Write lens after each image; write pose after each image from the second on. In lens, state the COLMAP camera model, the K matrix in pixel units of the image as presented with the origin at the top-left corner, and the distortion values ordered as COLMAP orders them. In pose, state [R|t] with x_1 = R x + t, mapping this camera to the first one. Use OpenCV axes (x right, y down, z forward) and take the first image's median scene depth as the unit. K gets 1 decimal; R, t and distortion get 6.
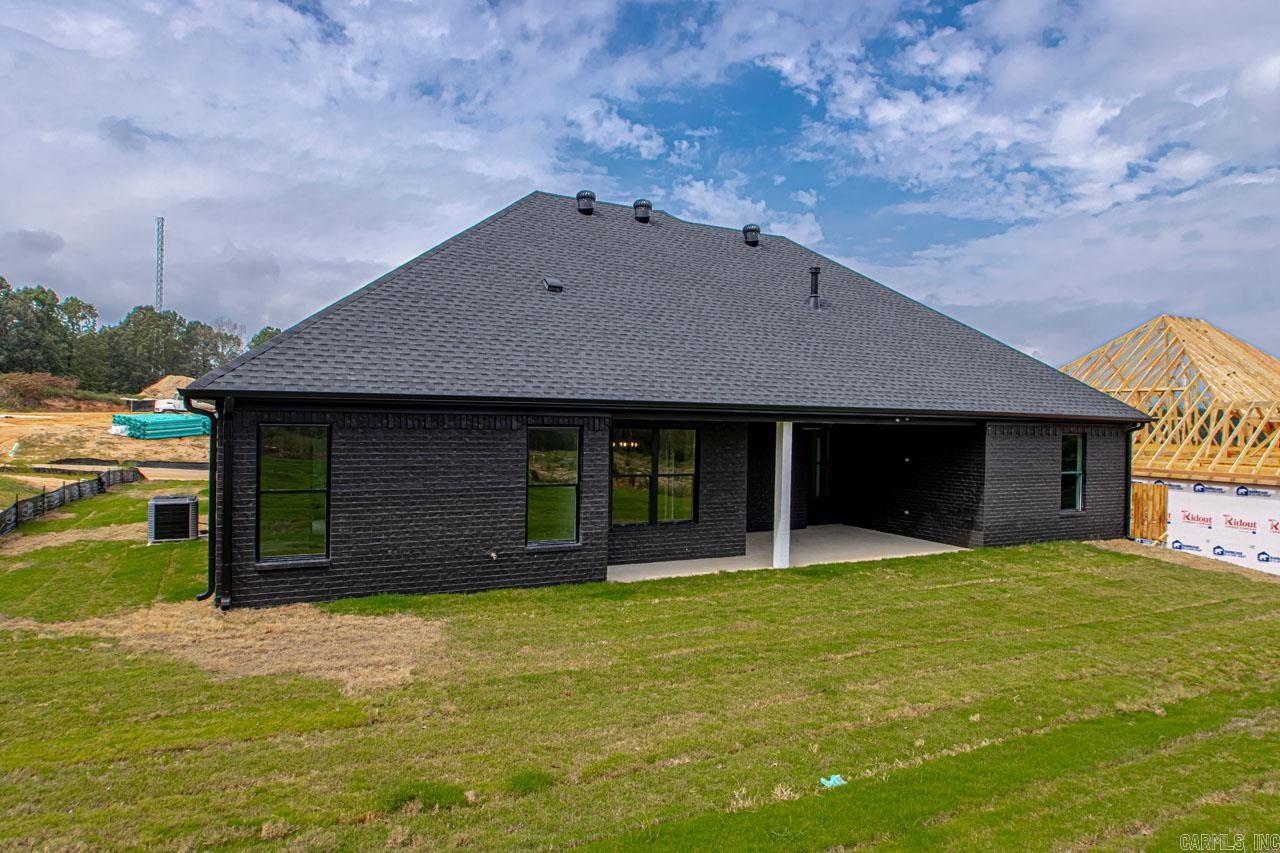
lens RADIAL K [[804.8, 0, 660.0], [0, 804.8, 460.5], [0, 0, 1]] dist [-0.003208, 0.000090]
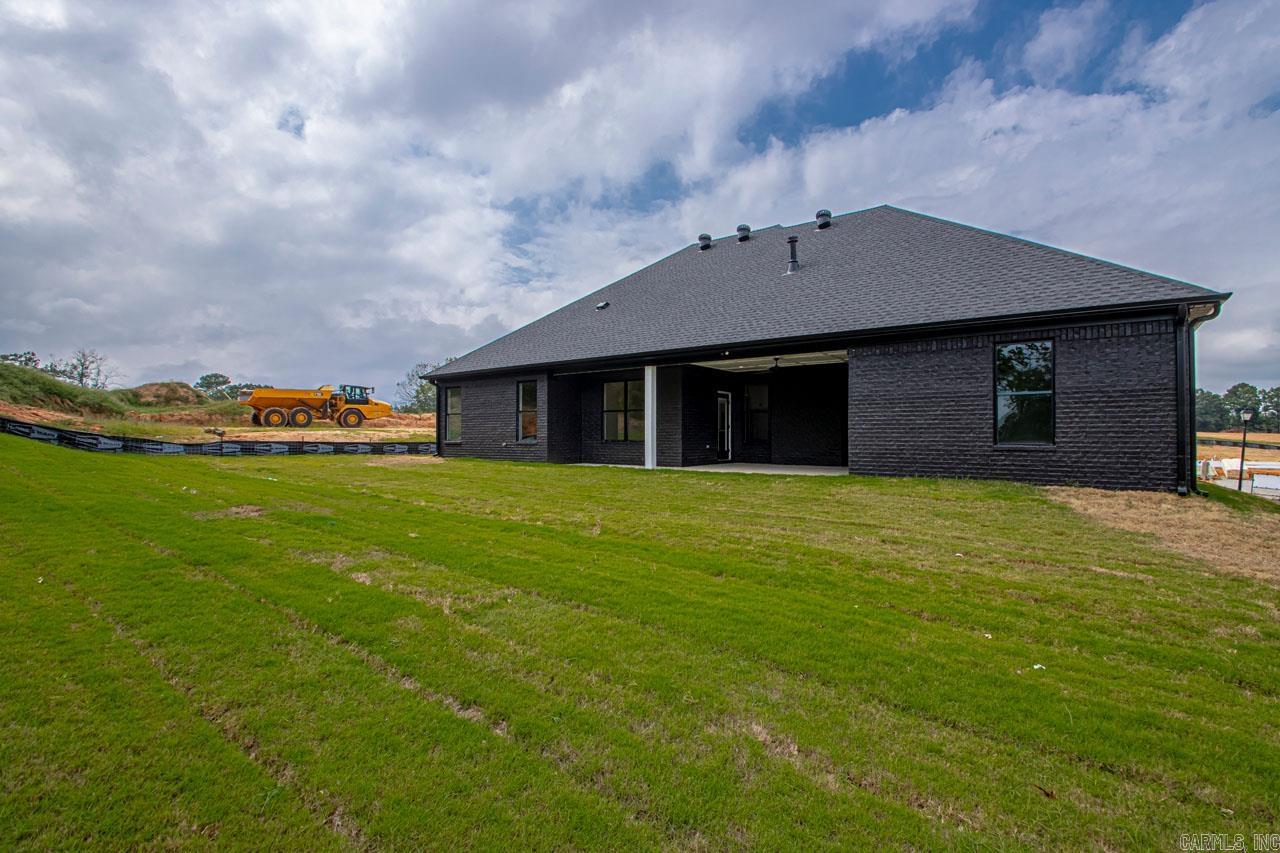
lens RADIAL K [[583.3, 0, 656.2], [0, 583.3, 424.9], [0, 0, 1]] dist [0.033717, -0.021560]
pose [[0.440834, -0.031200, -0.897046, 1.315070], [-0.032039, 0.998212, -0.050464, 0.129868], [0.897017, 0.050987, 0.439046, 0.674394]]
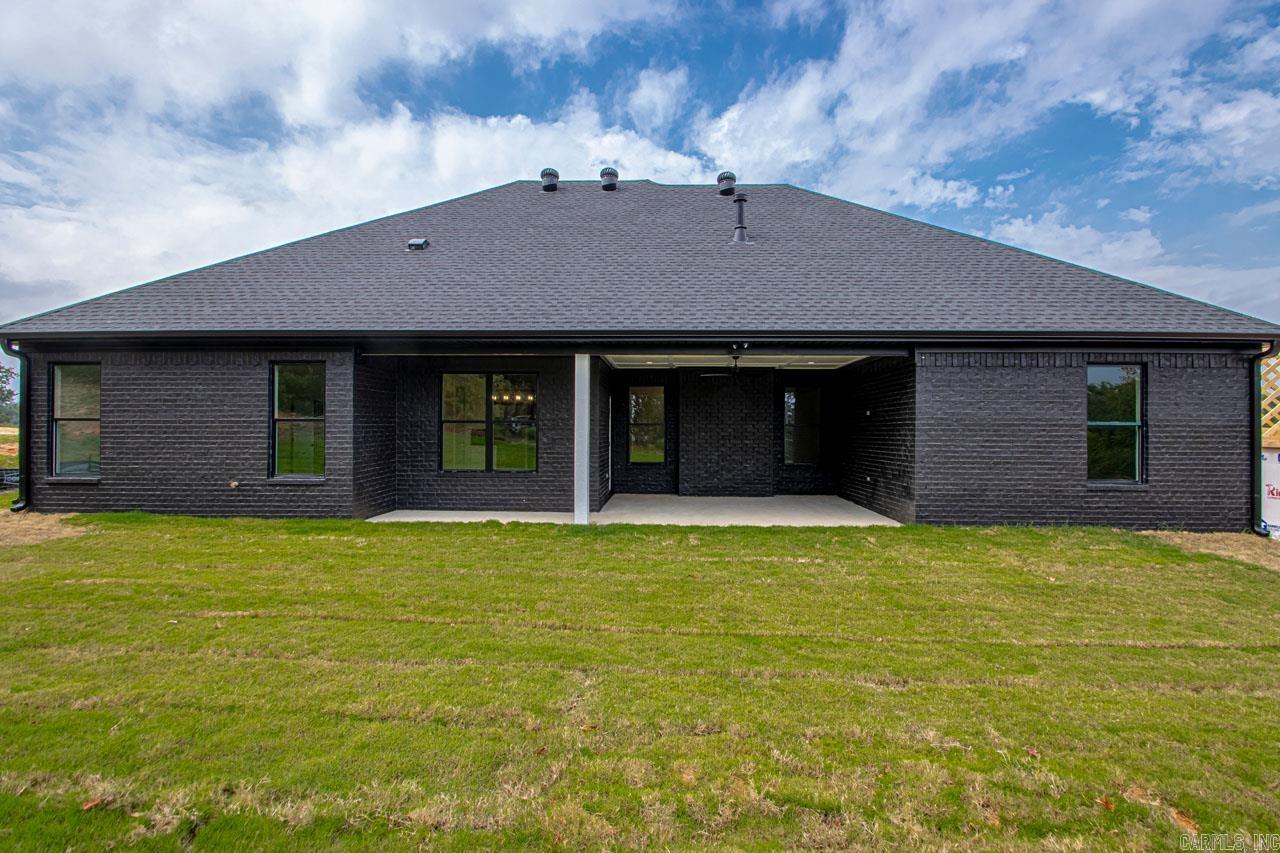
lens RADIAL K [[582.8, 0, 640.0], [0, 582.8, 426.5], [0, 0, 1]] dist [0.017687, -0.011338]
pose [[0.865692, -0.008482, -0.500506, 0.630101], [-0.014296, 0.999030, -0.041657, 0.065482], [0.500373, 0.043218, 0.864730, 0.587964]]
